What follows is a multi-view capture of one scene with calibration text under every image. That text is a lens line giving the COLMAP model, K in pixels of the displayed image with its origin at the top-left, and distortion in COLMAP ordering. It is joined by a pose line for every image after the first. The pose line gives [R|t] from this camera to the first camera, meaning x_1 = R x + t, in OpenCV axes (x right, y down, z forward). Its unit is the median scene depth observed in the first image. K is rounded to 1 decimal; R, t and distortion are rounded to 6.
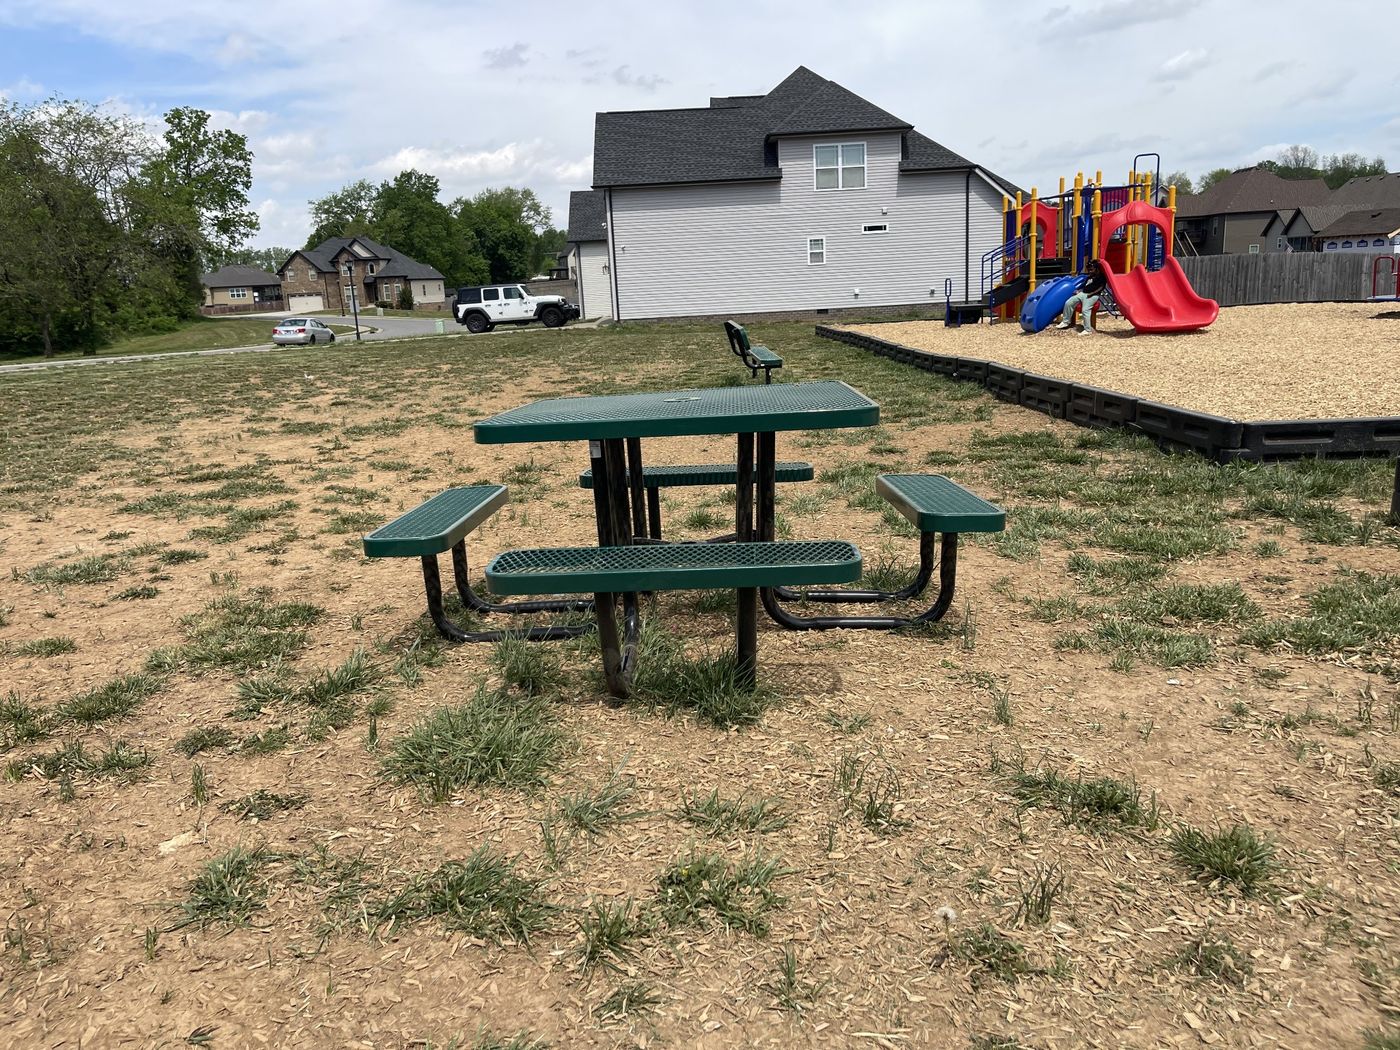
lens RADIAL K [[1047.2, 0, 700.0], [0, 1047.2, 525.0], [0, 0, 1]] dist [0.096419, -0.130079]
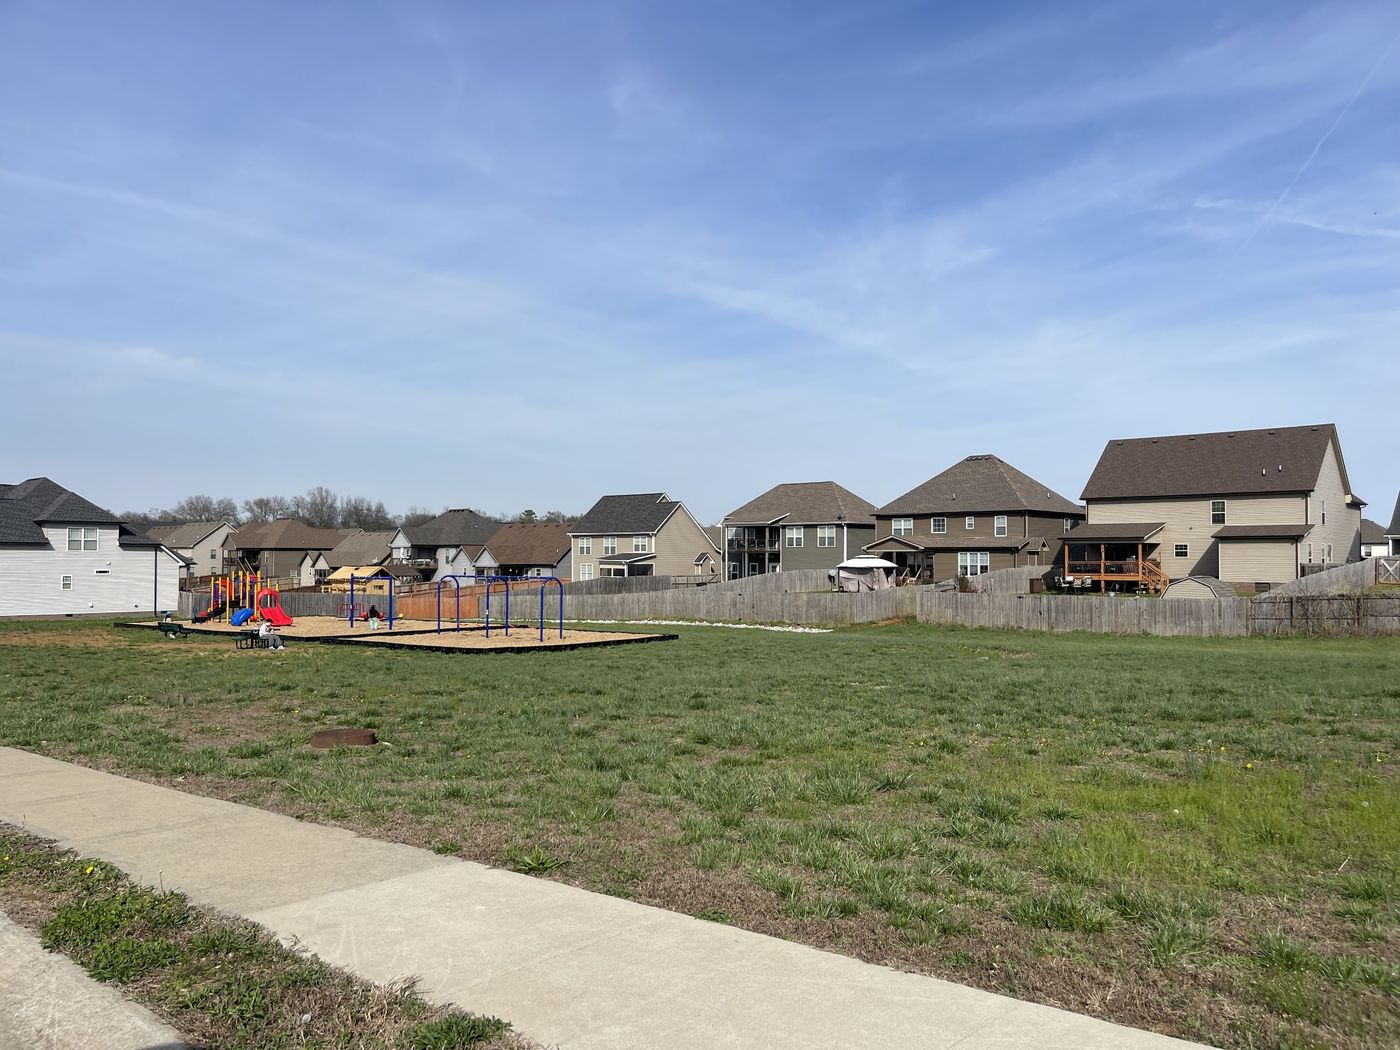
lens RADIAL K [[1047.2, 0, 700.0], [0, 1047.2, 525.0], [0, 0, 1]] dist [0.096419, -0.130079]
pose [[0.669955, 0.077519, 0.738343, -0.513841], [0.130352, 0.966801, -0.219783, 0.186046], [-0.730868, 0.243489, 0.637608, -0.973536]]
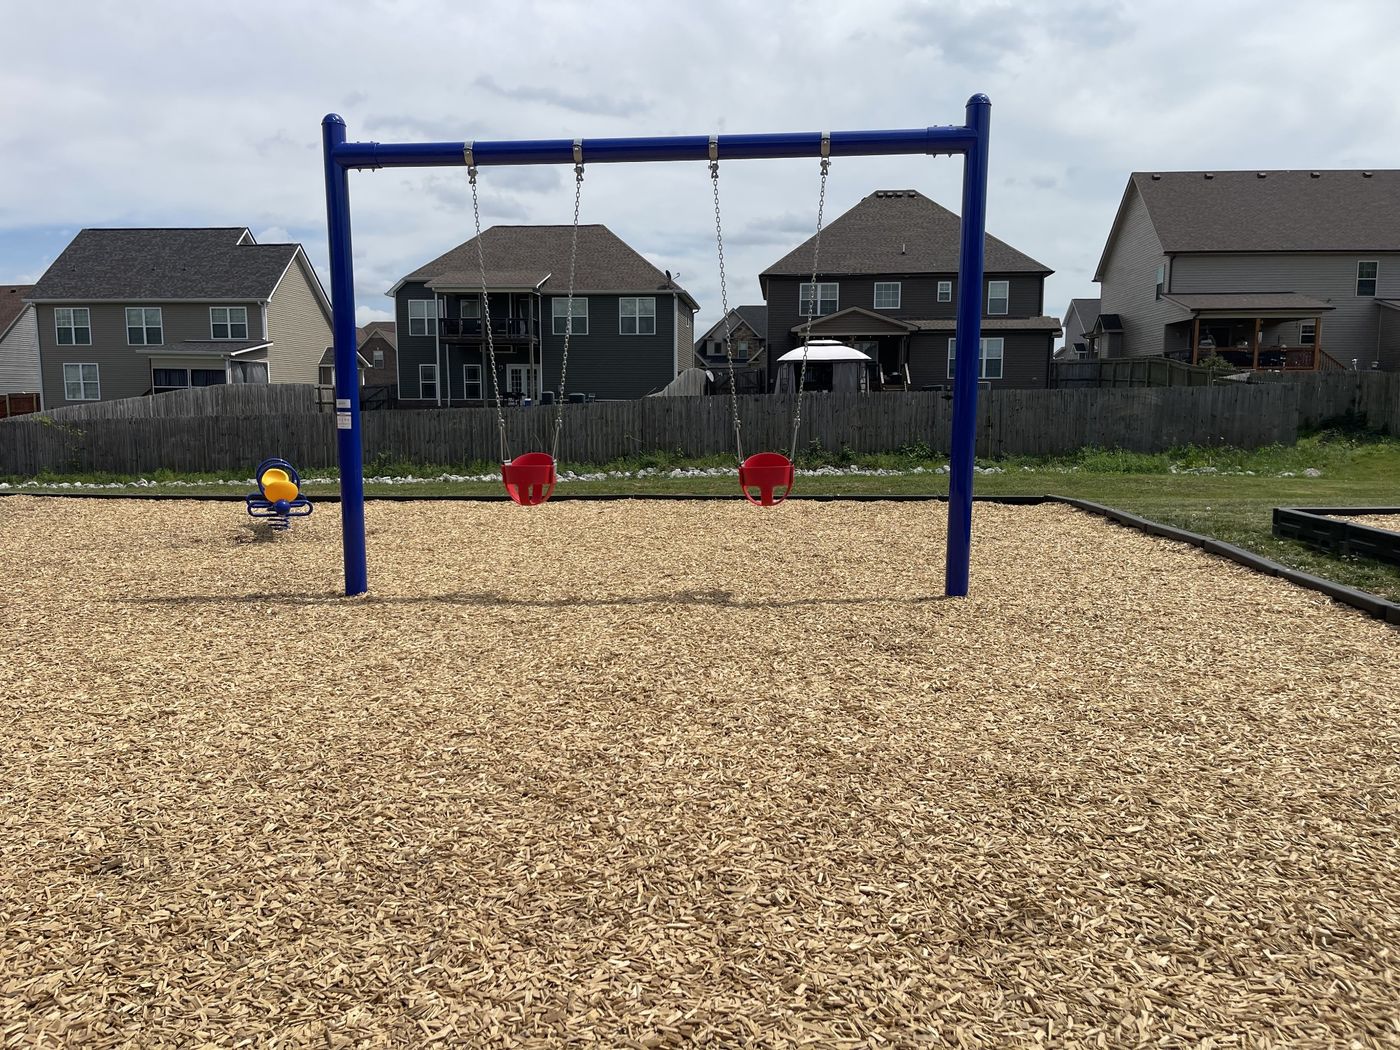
lens RADIAL K [[1055.1, 0, 694.6], [0, 1055.1, 534.0], [0, 0, 1]] dist [0.062300, -0.084218]
pose [[0.095698, -0.071195, 0.992861, 0.070221], [0.217047, 0.974931, 0.048988, -0.059451], [-0.971459, 0.210810, 0.108752, 0.238604]]
